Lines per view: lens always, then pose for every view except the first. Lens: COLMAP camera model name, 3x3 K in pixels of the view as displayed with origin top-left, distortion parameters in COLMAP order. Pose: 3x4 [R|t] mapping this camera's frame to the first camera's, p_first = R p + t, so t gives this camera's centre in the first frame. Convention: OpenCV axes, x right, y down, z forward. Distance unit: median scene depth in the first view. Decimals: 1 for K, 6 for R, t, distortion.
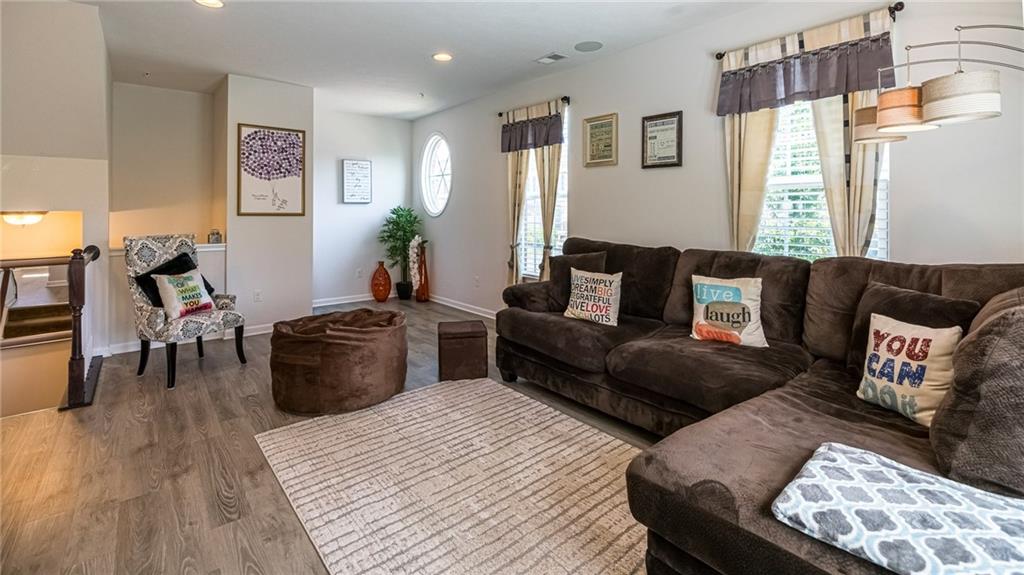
lens RADIAL K [[448.3, 0, 513.6], [0, 448.3, 254.9], [0, 0, 1]] dist [0.001425, 0.000129]
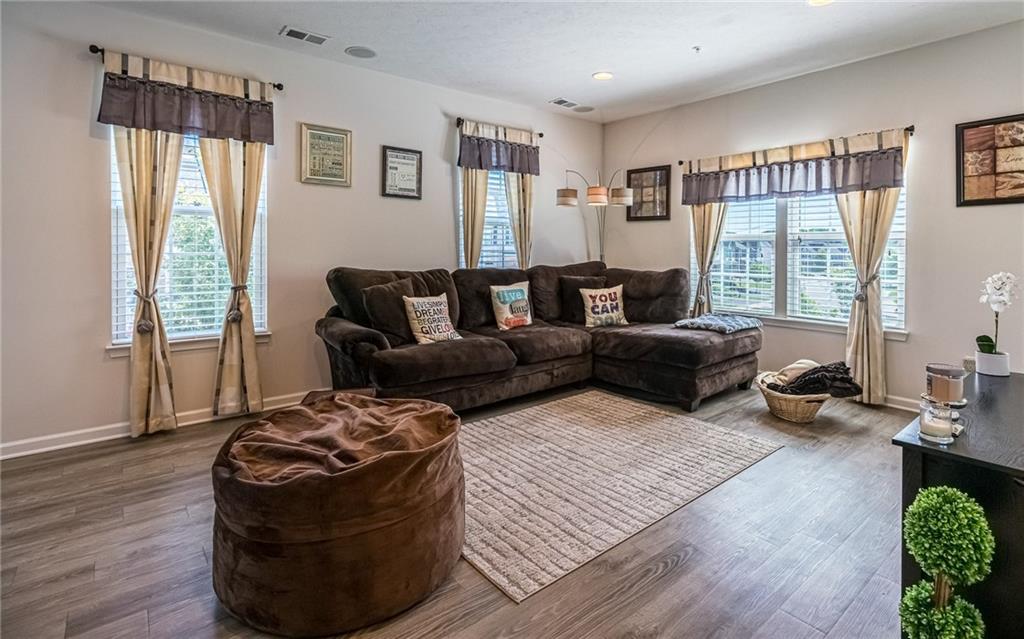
lens RADIAL K [[497.5, 0, 512.0], [0, 497.5, 319.5], [0, 0, 1]] dist [-0.004135, -0.000428]
pose [[0.021788, -0.136526, 0.990397, -0.961488], [0.094184, 0.986507, 0.133918, -0.044607], [-0.995316, 0.090361, 0.034353, 0.775091]]
